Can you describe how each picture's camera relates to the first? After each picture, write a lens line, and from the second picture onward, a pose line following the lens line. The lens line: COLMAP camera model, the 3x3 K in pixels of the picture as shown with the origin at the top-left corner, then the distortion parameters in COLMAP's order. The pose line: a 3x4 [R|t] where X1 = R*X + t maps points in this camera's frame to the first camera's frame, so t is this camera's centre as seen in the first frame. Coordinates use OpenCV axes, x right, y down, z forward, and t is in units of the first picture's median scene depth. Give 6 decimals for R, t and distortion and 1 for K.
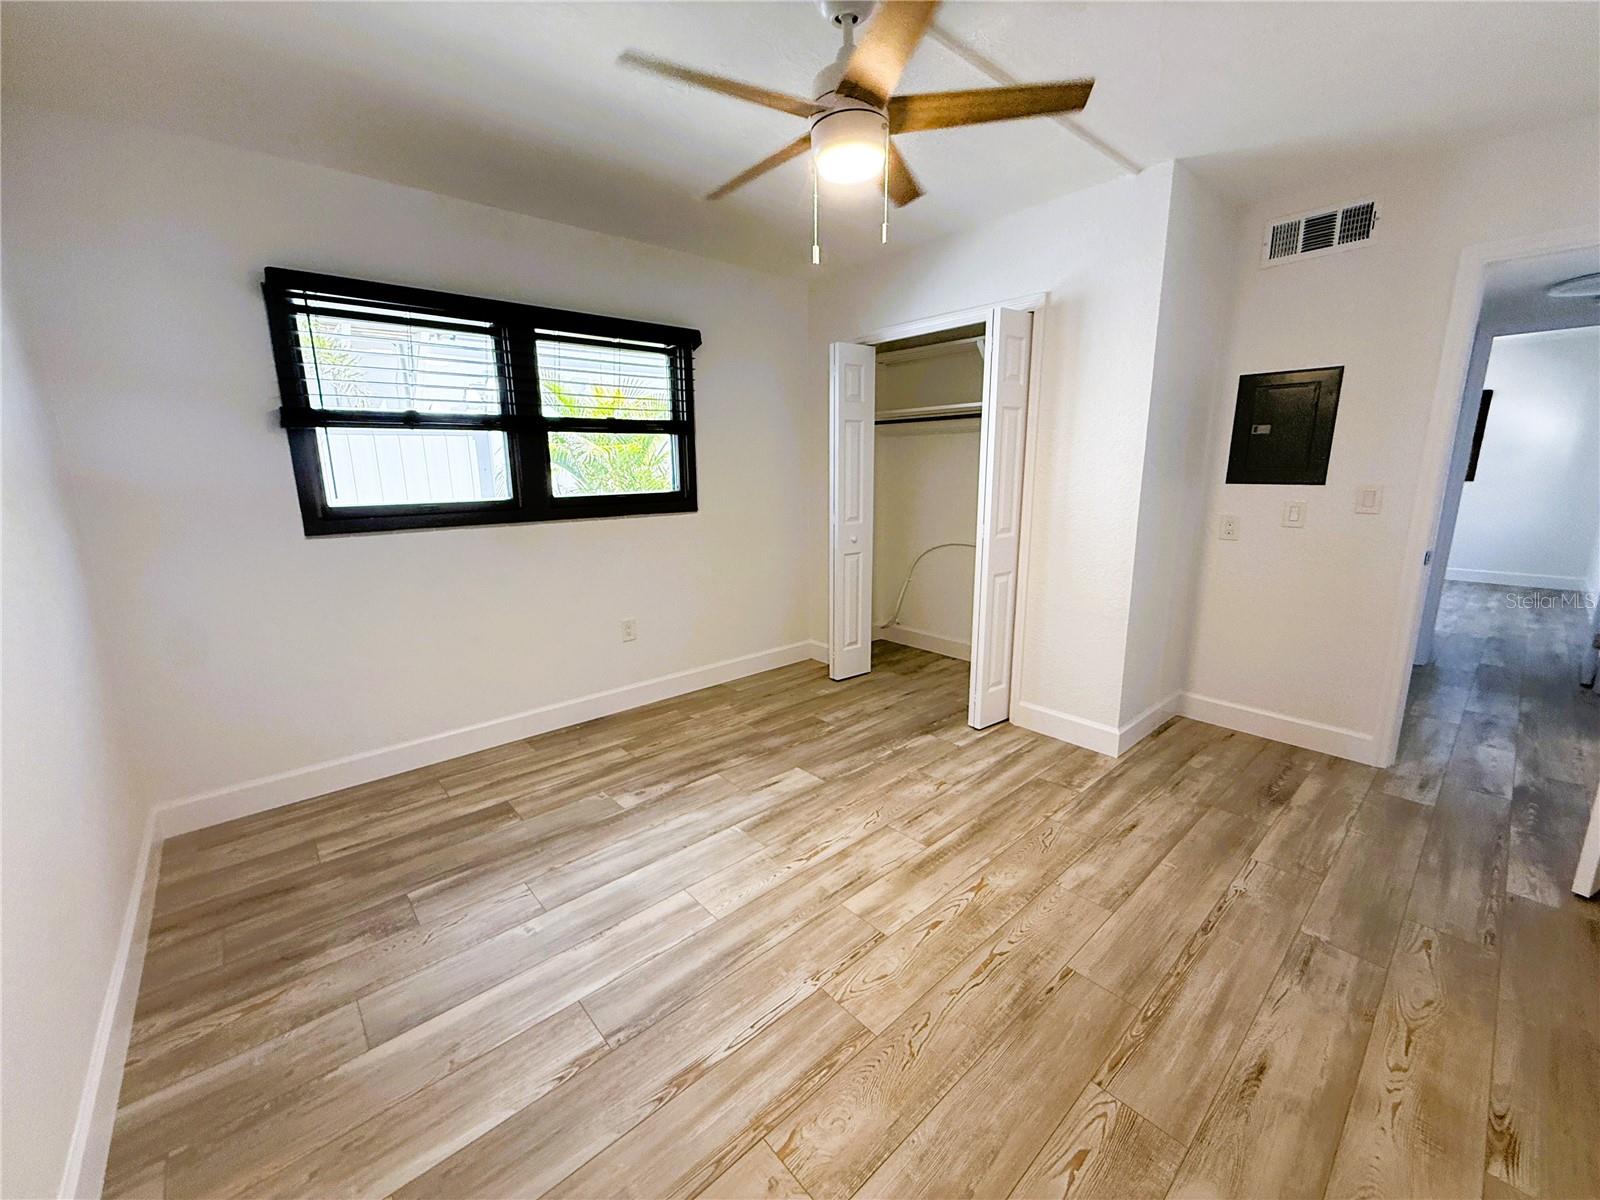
lens RADIAL K [[637.4, 0, 797.9], [0, 637.4, 601.5], [0, 0, 1]] dist [0.000417, 0.000042]
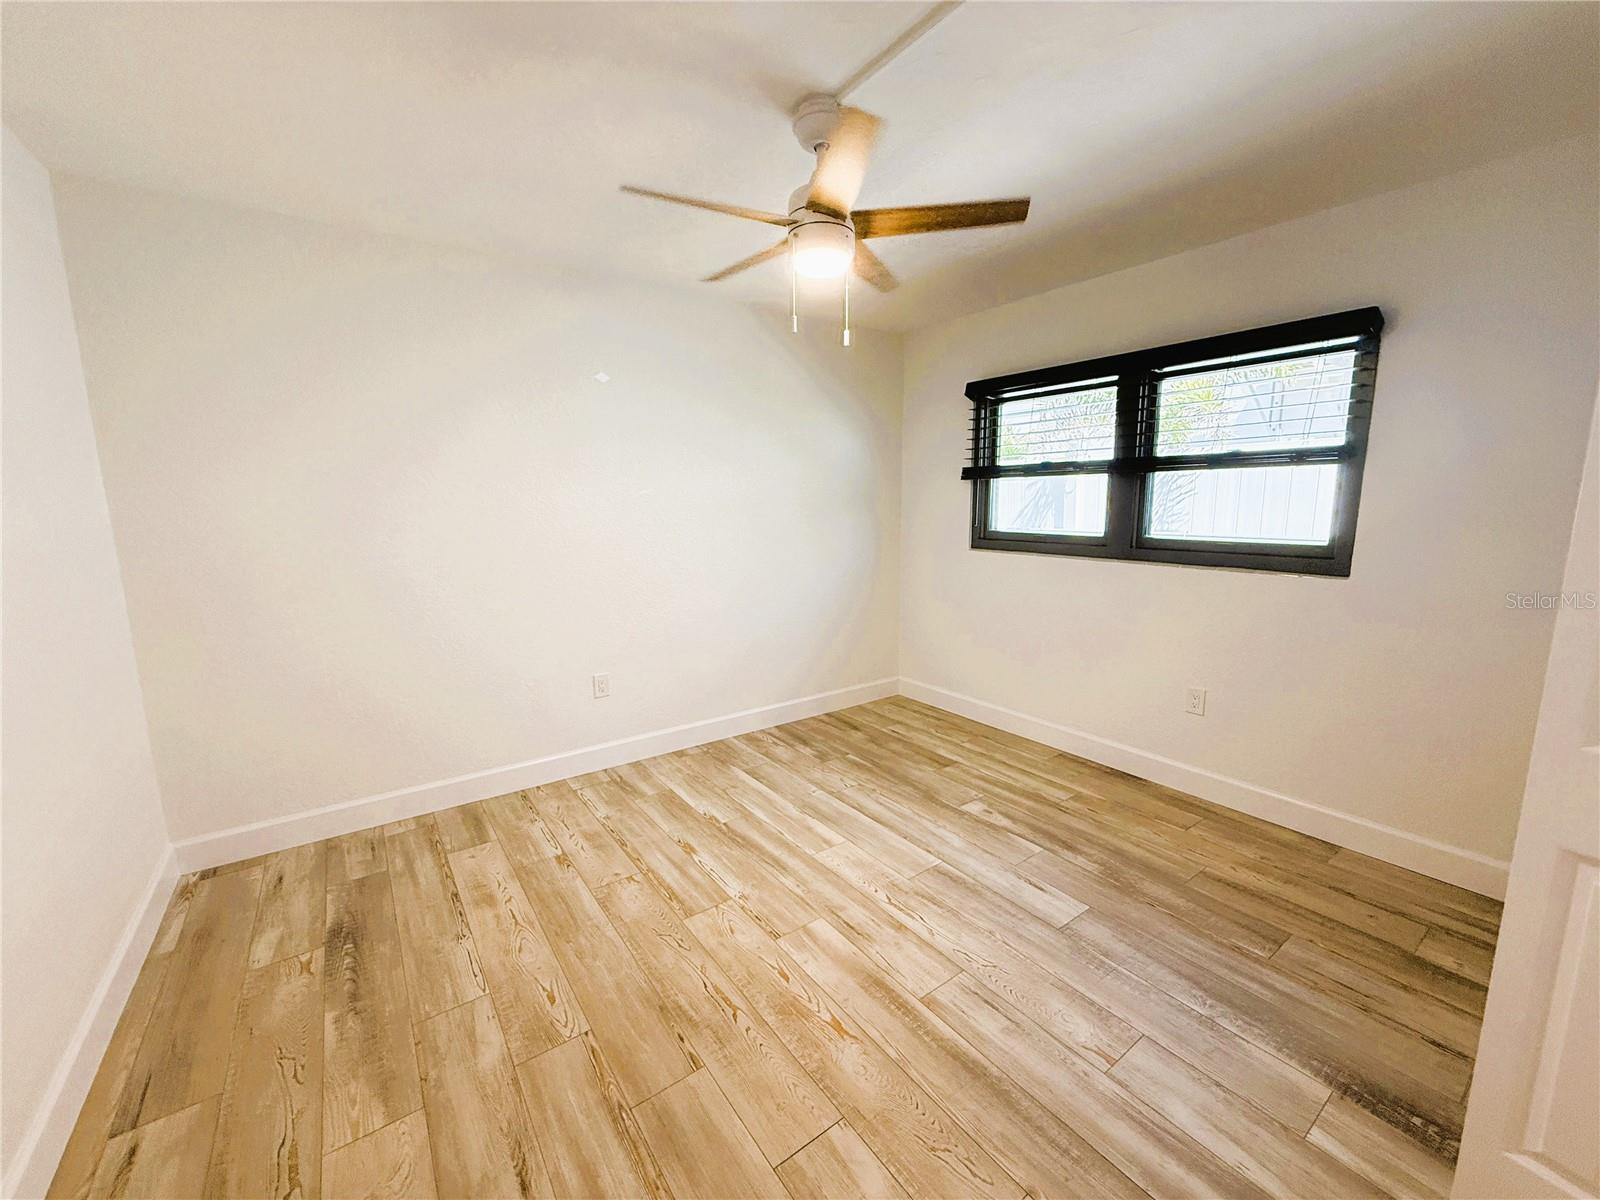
lens RADIAL K [[637.4, 0, 797.9], [0, 637.4, 601.5], [0, 0, 1]] dist [0.000417, 0.000042]
pose [[-0.100240, 0.174156, -0.979603, 0.909632], [-0.199585, 0.961030, 0.191277, -0.212493], [0.974740, 0.214687, -0.061574, 0.794700]]
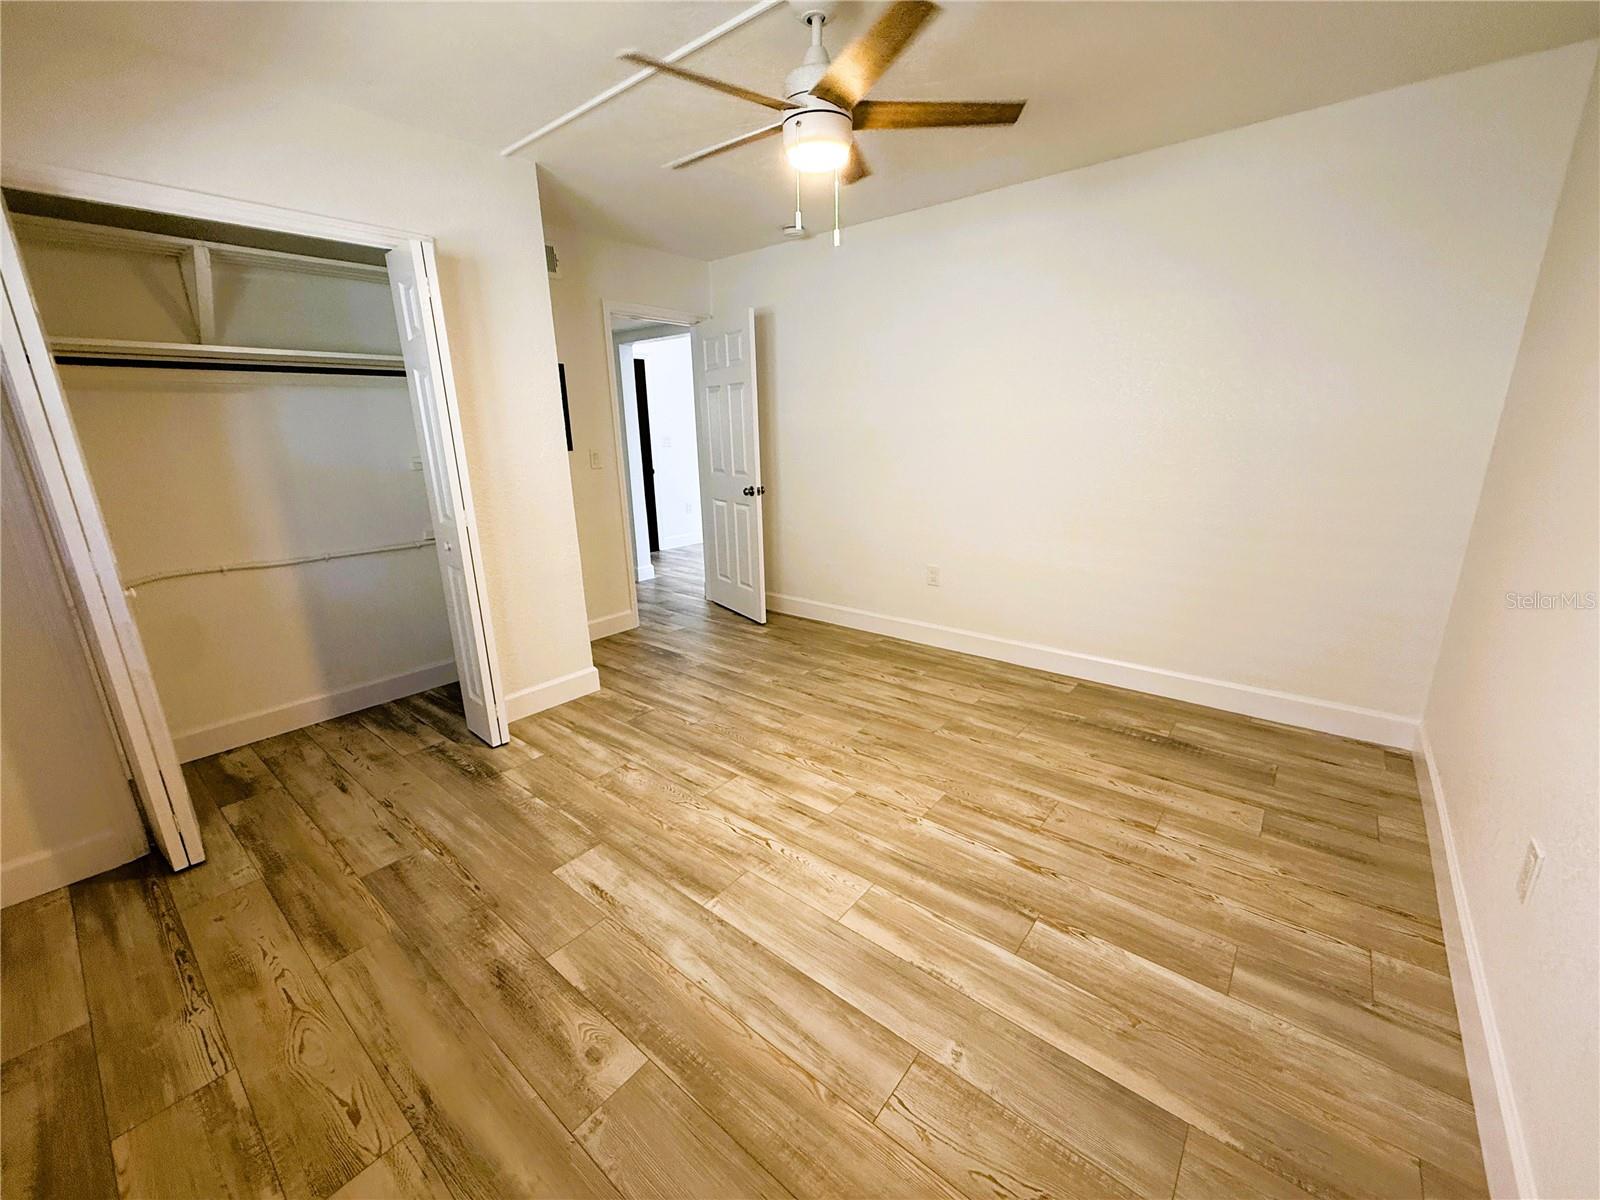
lens RADIAL K [[637.4, 0, 797.9], [0, 637.4, 601.5], [0, 0, 1]] dist [0.000417, 0.000042]
pose [[-0.157930, -0.249511, 0.955407, -0.807740], [0.229099, 0.931889, 0.281240, -0.191691], [-0.960506, 0.263299, -0.090010, 0.919259]]
